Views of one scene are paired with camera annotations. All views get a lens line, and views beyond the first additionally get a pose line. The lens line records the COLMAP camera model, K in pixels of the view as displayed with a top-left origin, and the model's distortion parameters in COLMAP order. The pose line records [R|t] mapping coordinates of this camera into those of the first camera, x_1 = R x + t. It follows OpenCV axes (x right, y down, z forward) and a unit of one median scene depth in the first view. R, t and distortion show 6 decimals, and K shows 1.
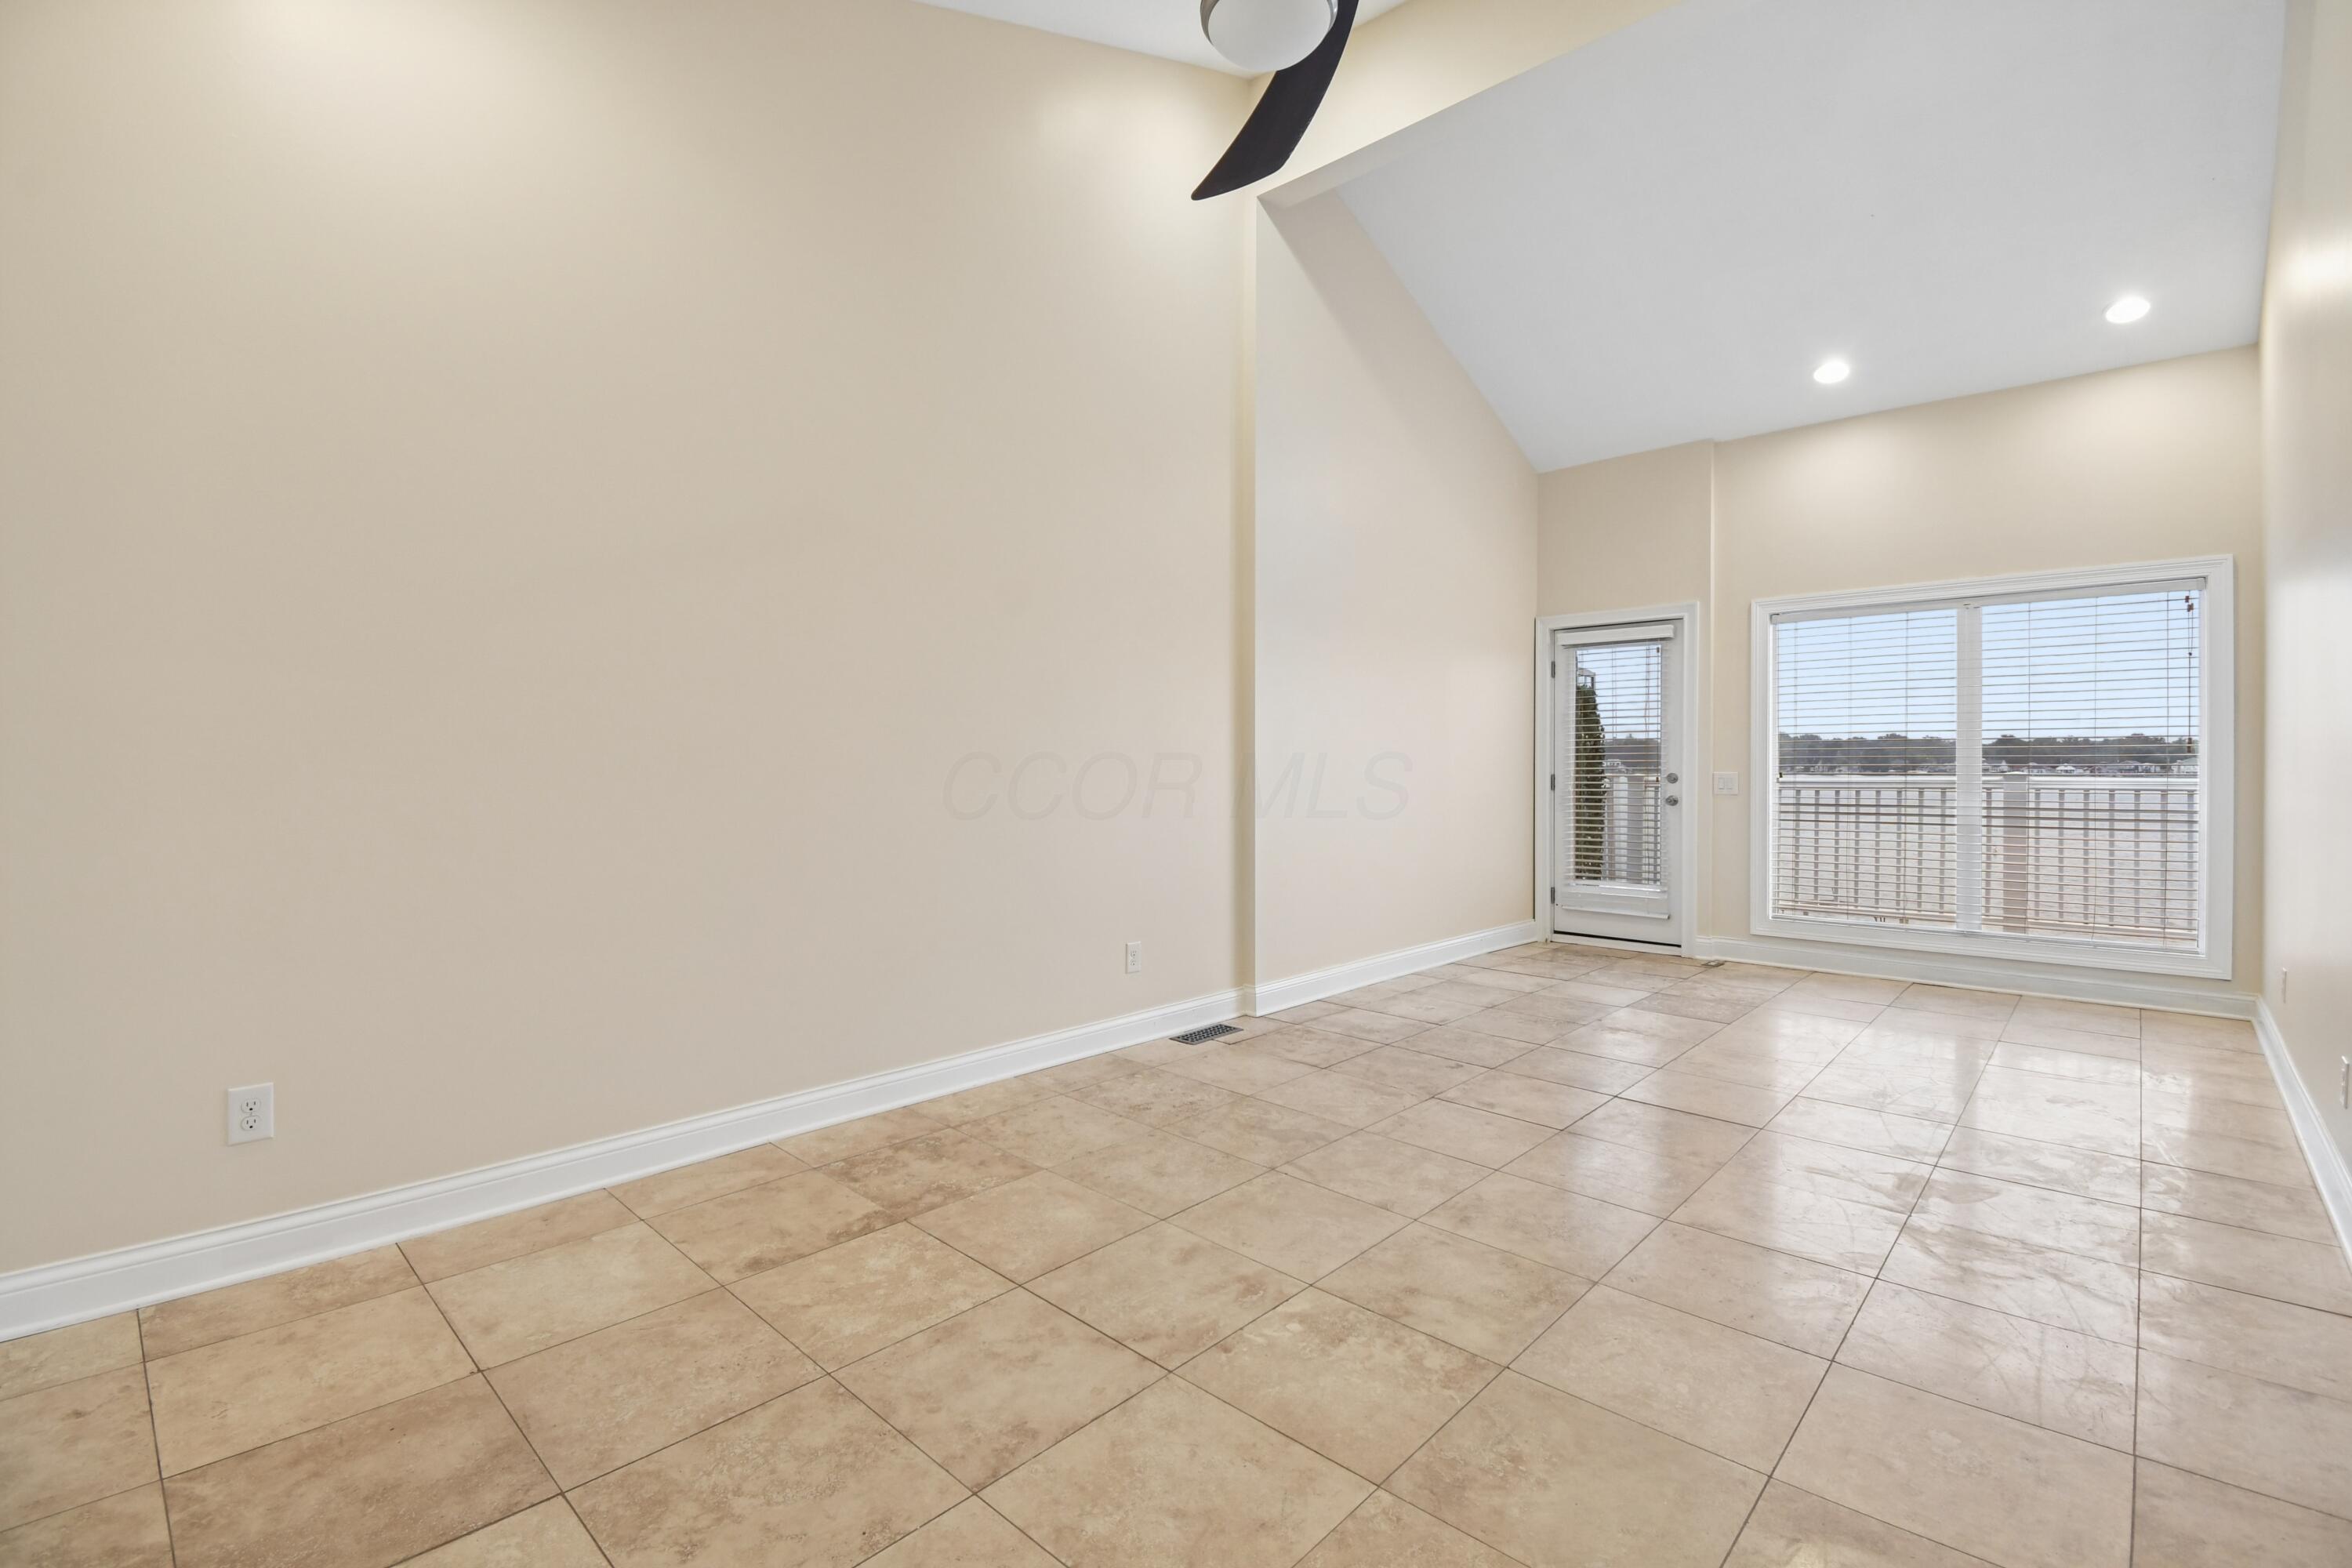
lens RADIAL K [[1038.5, 0, 1176.4], [0, 1038.5, 773.2], [0, 0, 1]] dist [0.017882, -0.024579]
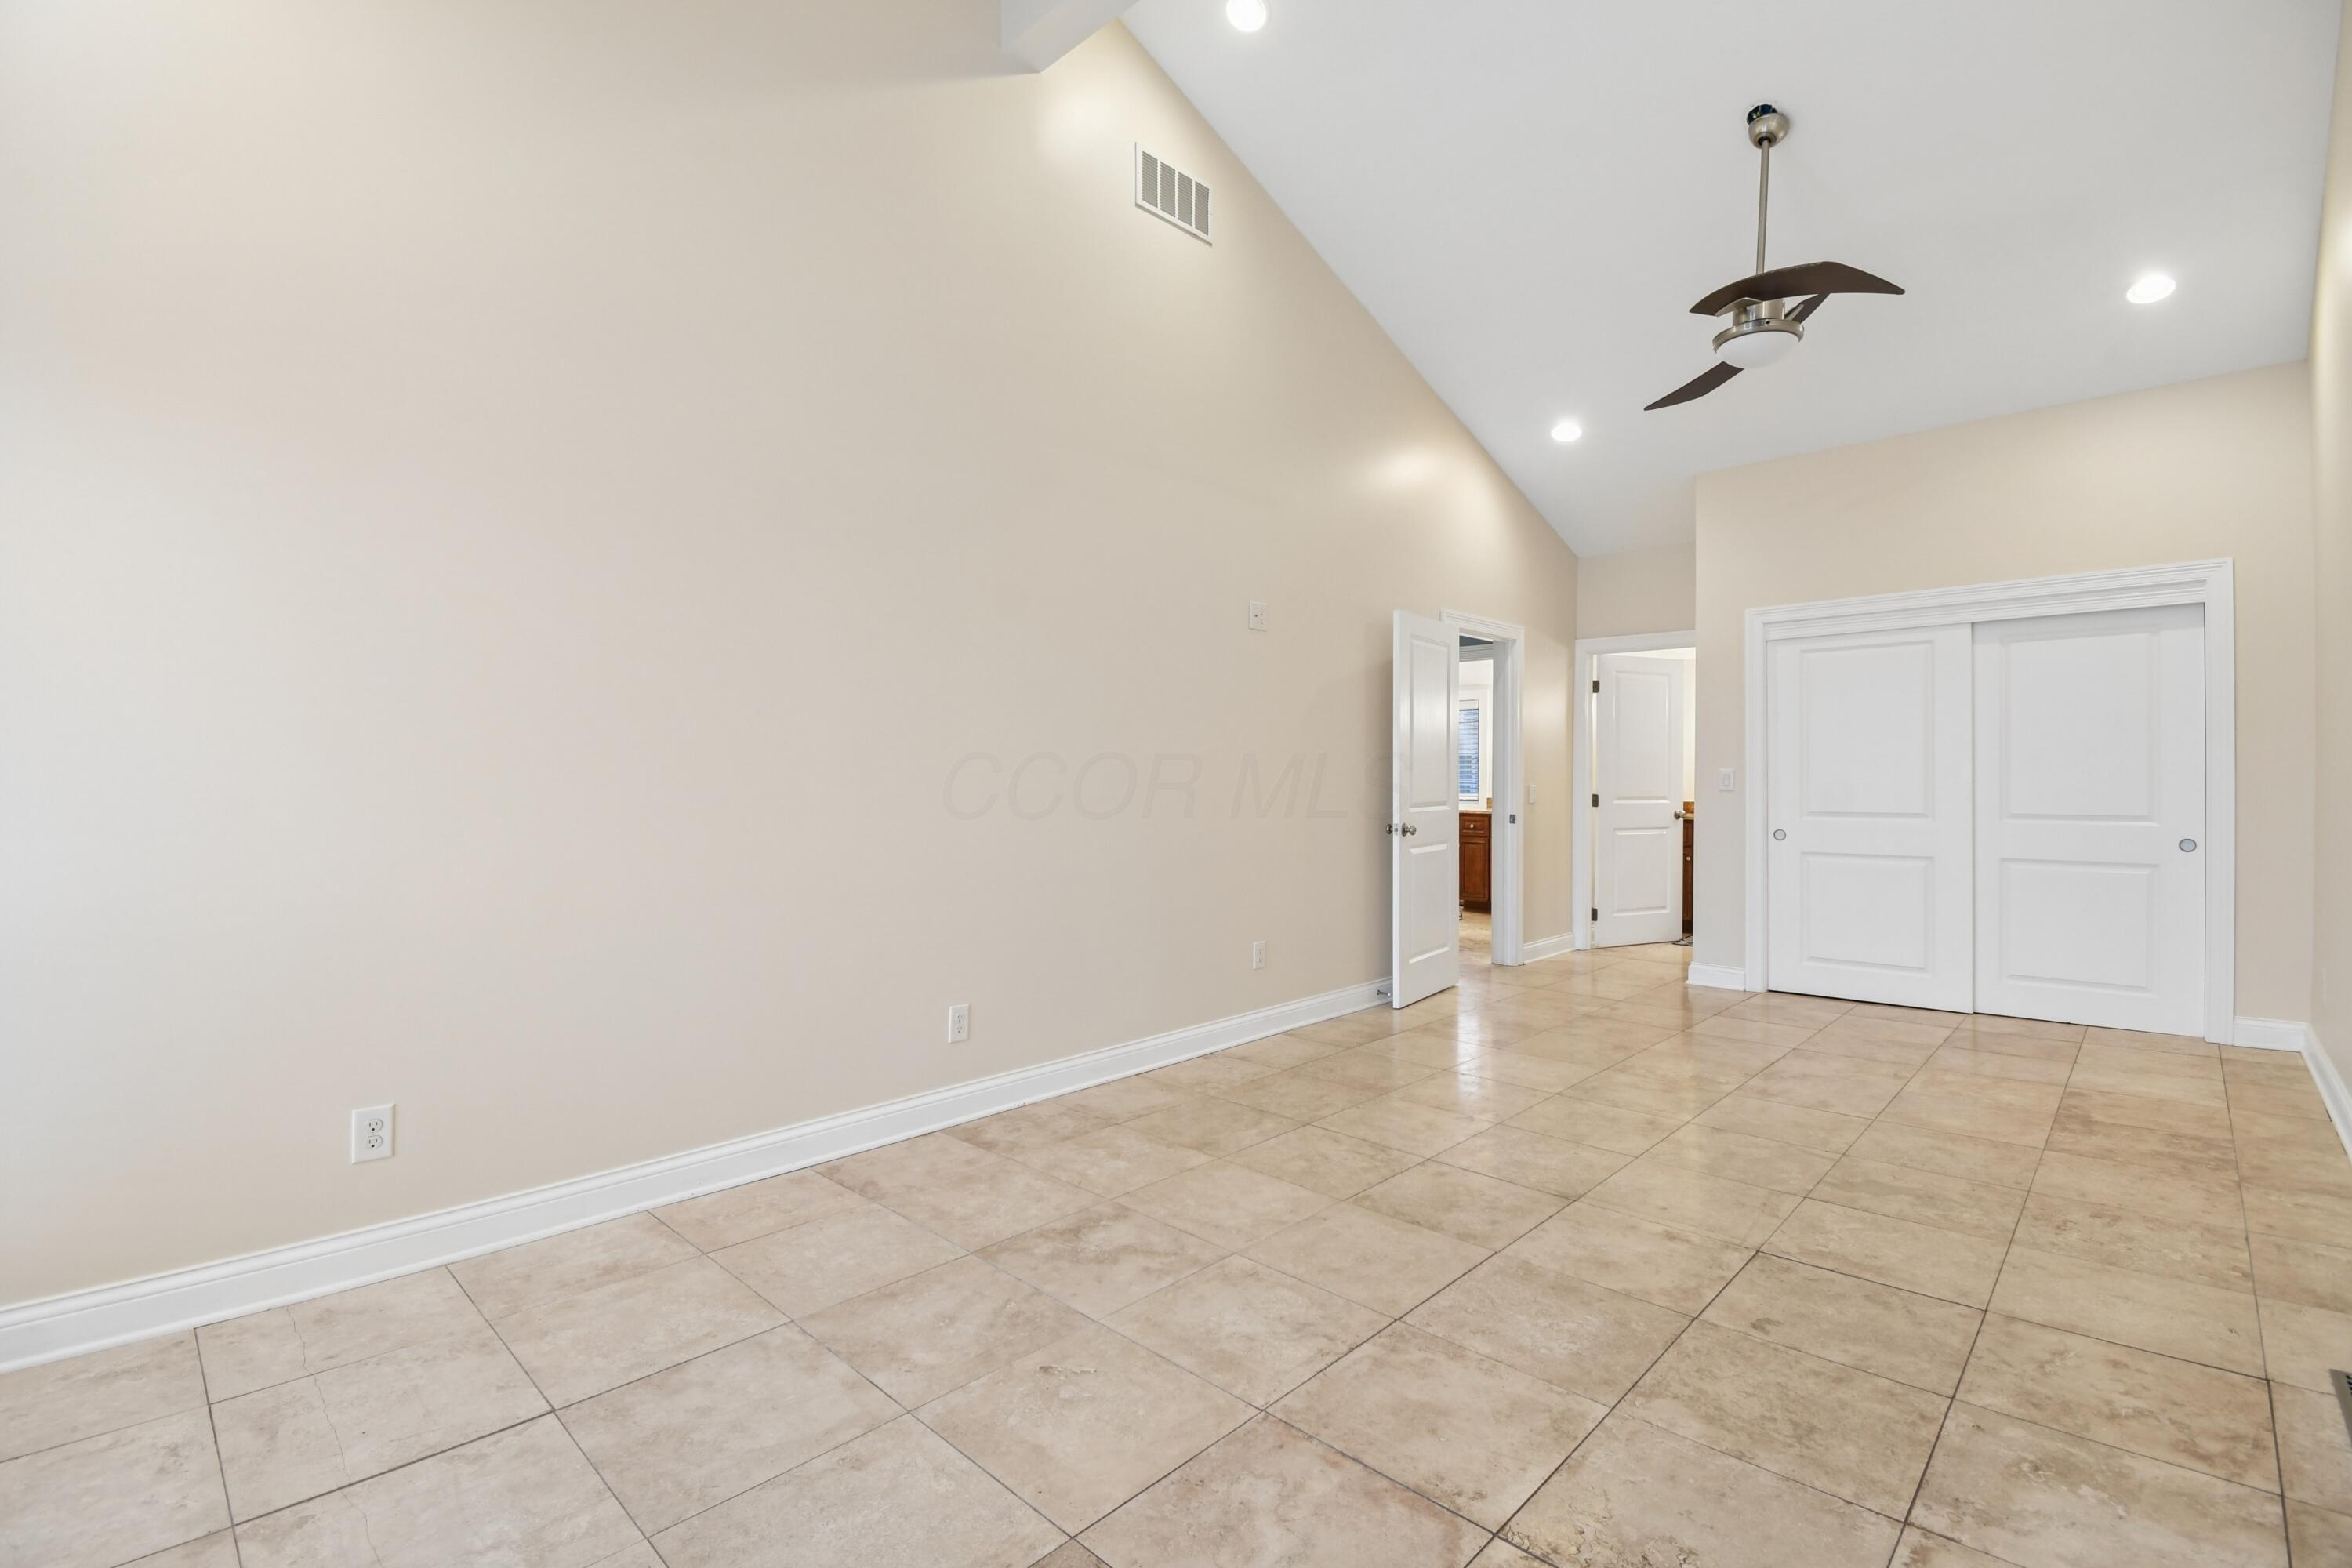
lens RADIAL K [[1038.5, 0, 1176.4], [0, 1038.5, 773.2], [0, 0, 1]] dist [0.017882, -0.024579]
pose [[-0.999792, -0.006687, 0.019263, 0.676170], [-0.006628, 0.999973, 0.003153, -0.014621], [-0.019284, 0.003024, -0.999809, 1.839998]]
